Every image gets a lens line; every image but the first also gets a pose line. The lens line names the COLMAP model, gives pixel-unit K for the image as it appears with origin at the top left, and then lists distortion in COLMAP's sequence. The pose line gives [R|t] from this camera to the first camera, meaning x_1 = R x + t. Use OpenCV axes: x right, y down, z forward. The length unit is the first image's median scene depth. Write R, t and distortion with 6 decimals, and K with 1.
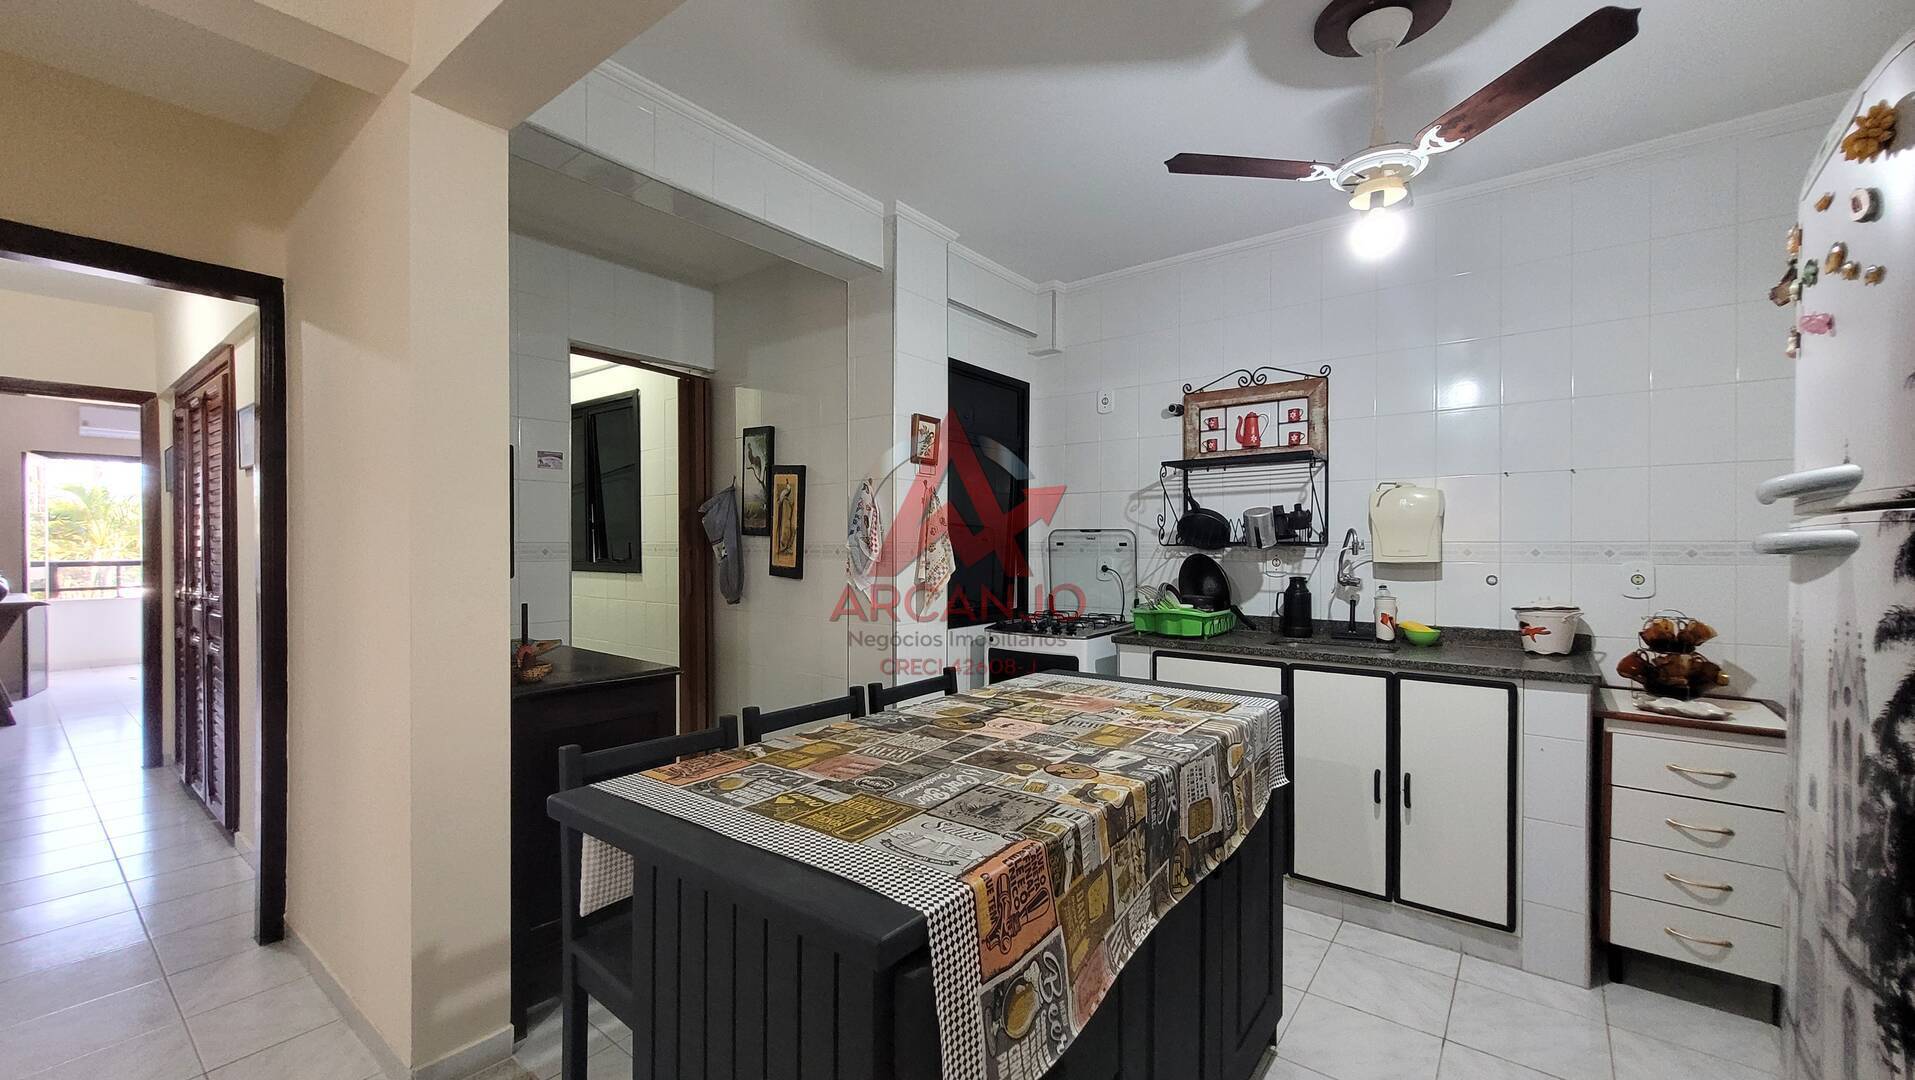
lens RADIAL K [[755.7, 0, 947.9], [0, 755.7, 543.6], [0, 0, 1]] dist [0.001252, -0.000880]
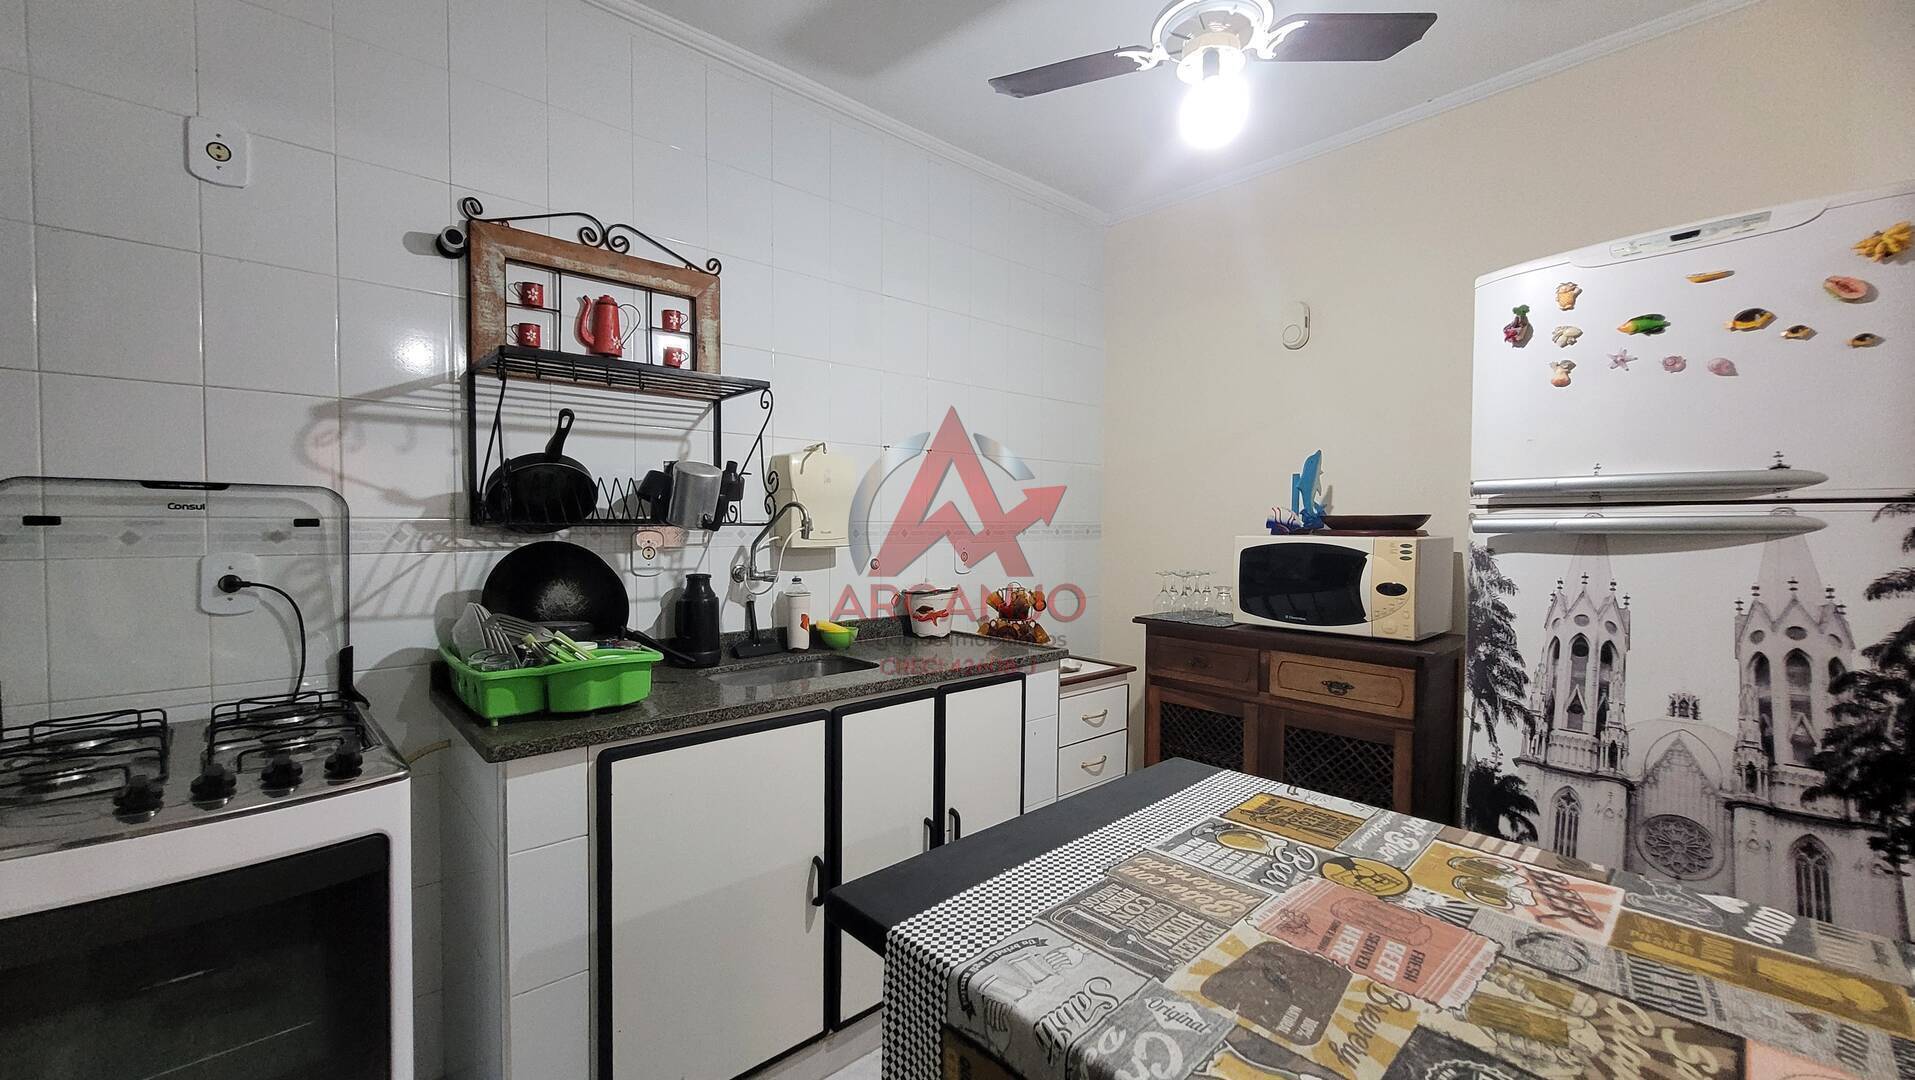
lens RADIAL K [[755.7, 0, 950.8], [0, 755.7, 544.5], [0, 0, 1]] dist [0.001252, -0.000880]
pose [[0.169048, -0.026734, 0.985245, -0.145424], [-0.003714, 0.999608, 0.027761, 0.000358], [-0.985601, -0.008352, 0.168883, 0.710183]]
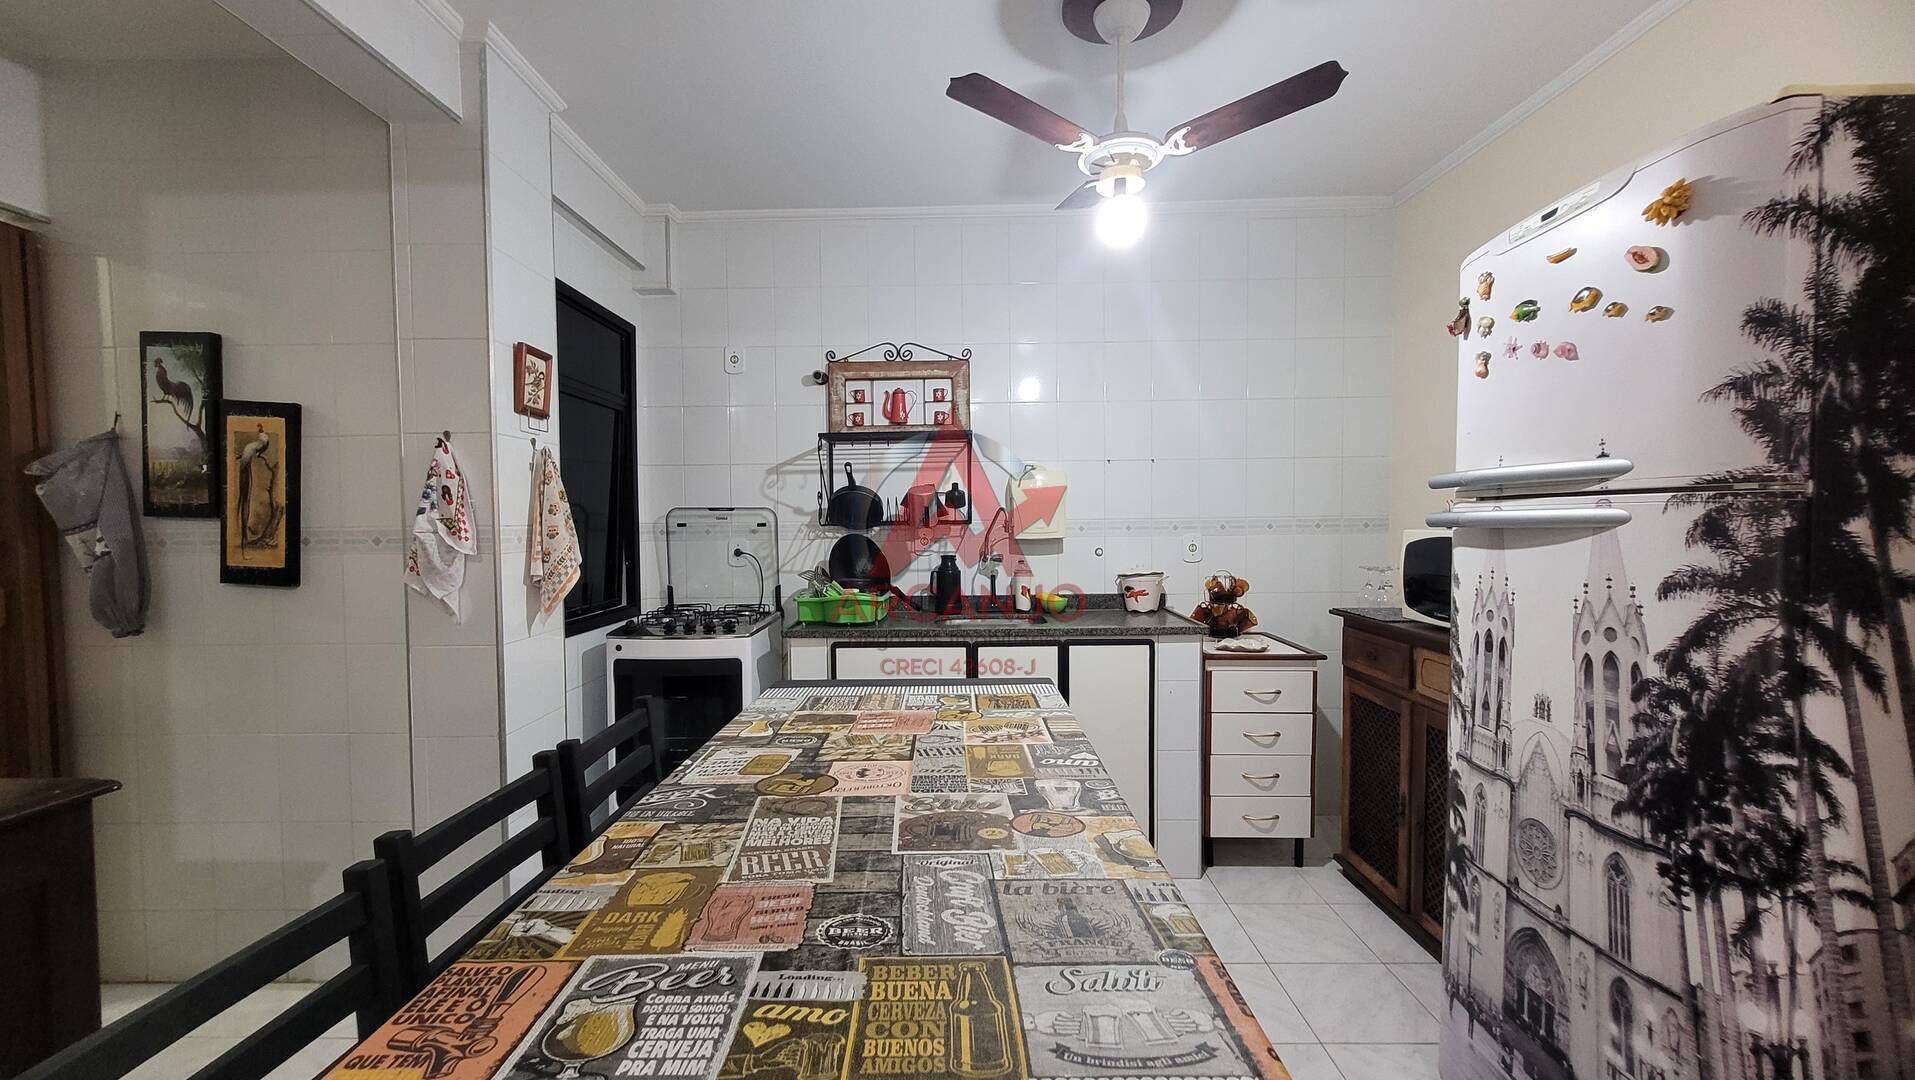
lens RADIAL K [[755.7, 0, 948.5], [0, 755.7, 545.4], [0, 0, 1]] dist [0.001252, -0.000880]
pose [[0.795677, -0.028378, 0.605057, -0.159992], [0.010007, 0.999381, 0.033713, -0.003004], [-0.605639, -0.020769, 0.795468, 0.198896]]
